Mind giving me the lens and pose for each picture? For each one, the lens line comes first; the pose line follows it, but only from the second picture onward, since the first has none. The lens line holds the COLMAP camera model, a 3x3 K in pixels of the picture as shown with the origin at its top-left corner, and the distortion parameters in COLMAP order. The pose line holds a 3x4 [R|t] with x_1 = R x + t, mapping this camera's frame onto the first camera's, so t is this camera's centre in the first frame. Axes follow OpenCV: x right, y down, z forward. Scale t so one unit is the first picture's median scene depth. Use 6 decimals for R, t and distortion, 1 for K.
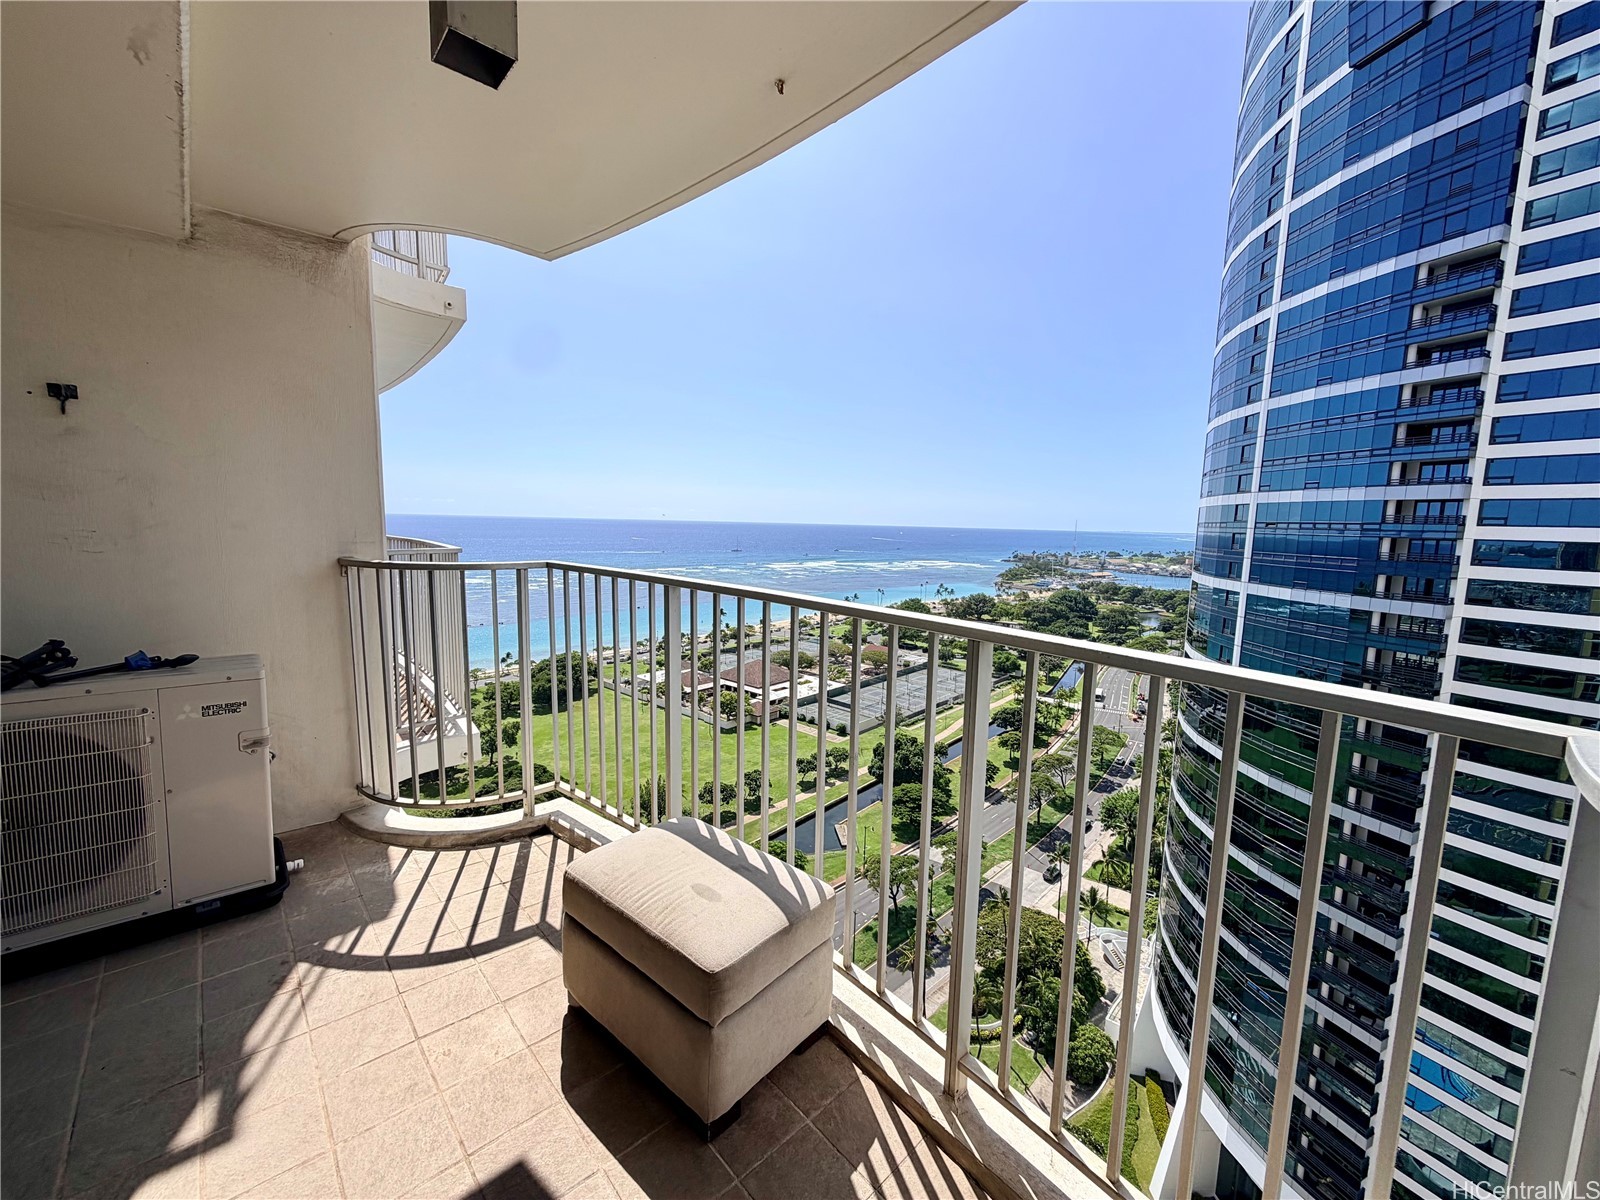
lens RADIAL K [[643.5, 0, 799.1], [0, 643.5, 597.1], [0, 0, 1]] dist [0.007901, -0.000960]
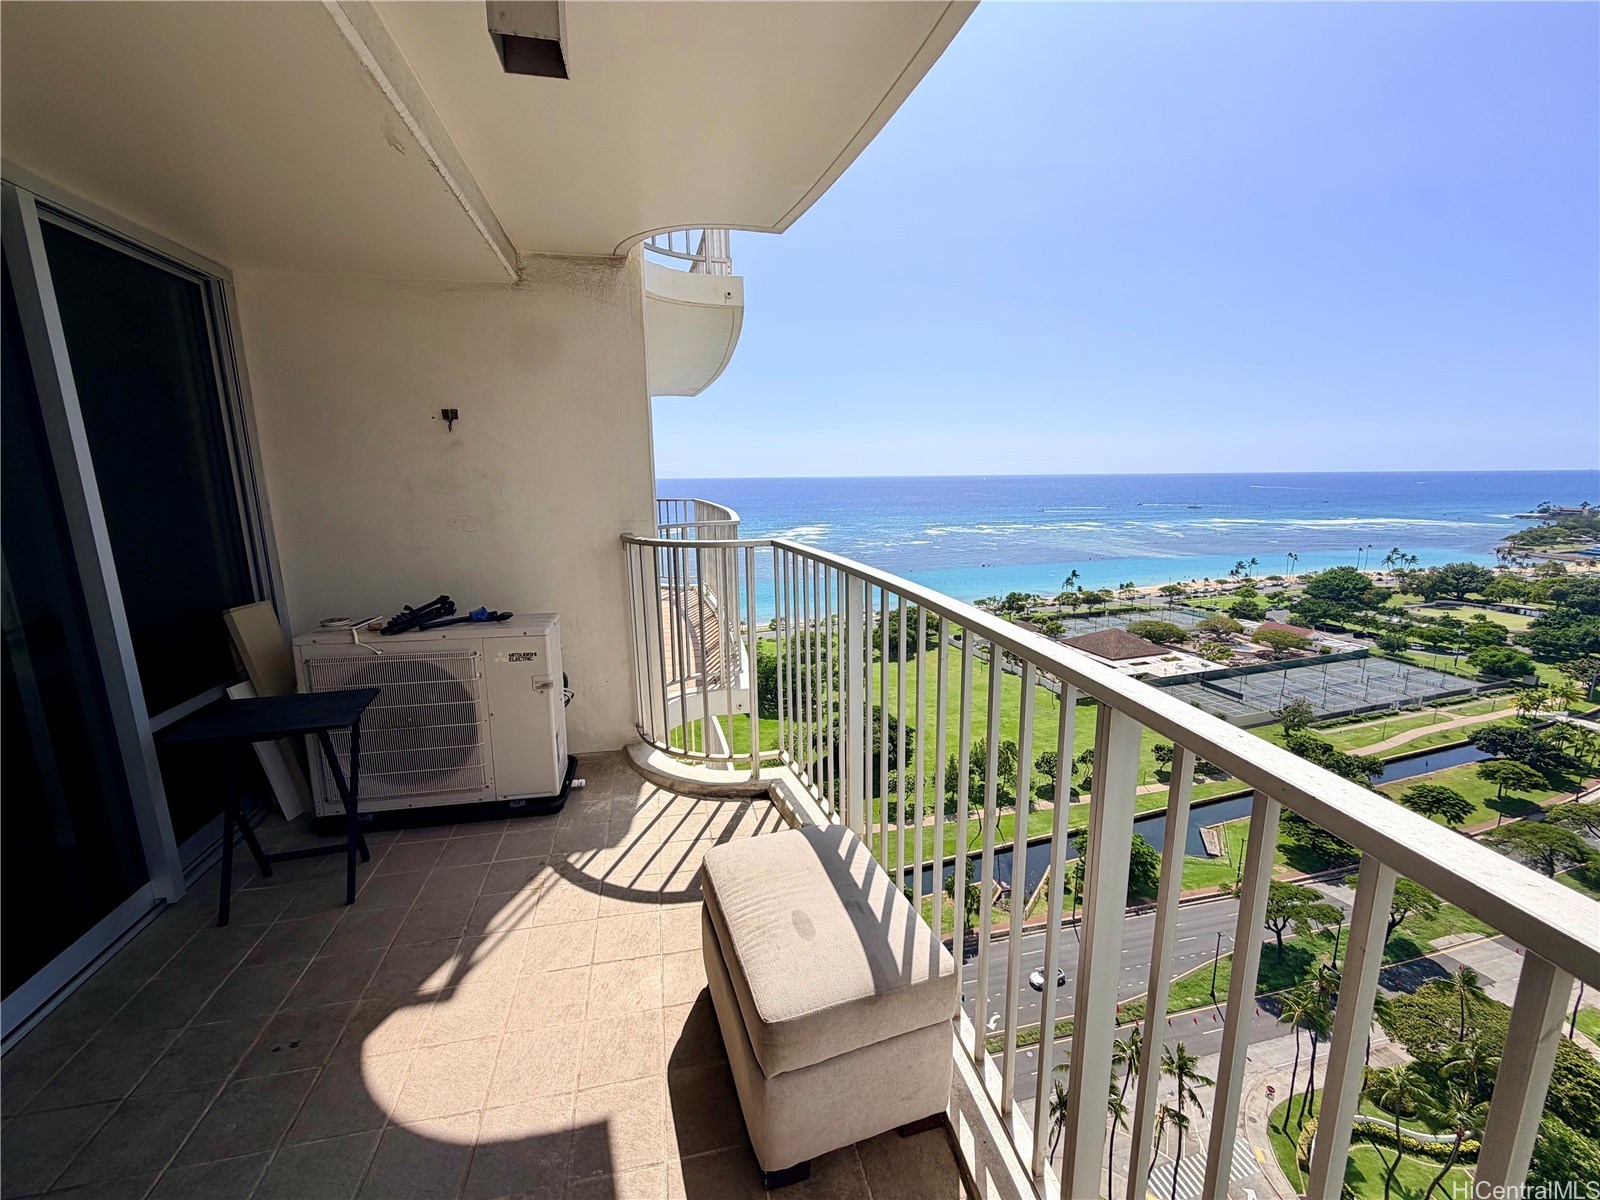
lens RADIAL K [[643.5, 0, 802.1], [0, 643.5, 596.6], [0, 0, 1]] dist [0.007901, -0.000960]
pose [[0.864373, 0.061036, -0.499133, 0.168265], [-0.027793, 0.996888, 0.073774, -0.042624], [0.502083, -0.049896, 0.863379, 0.139001]]
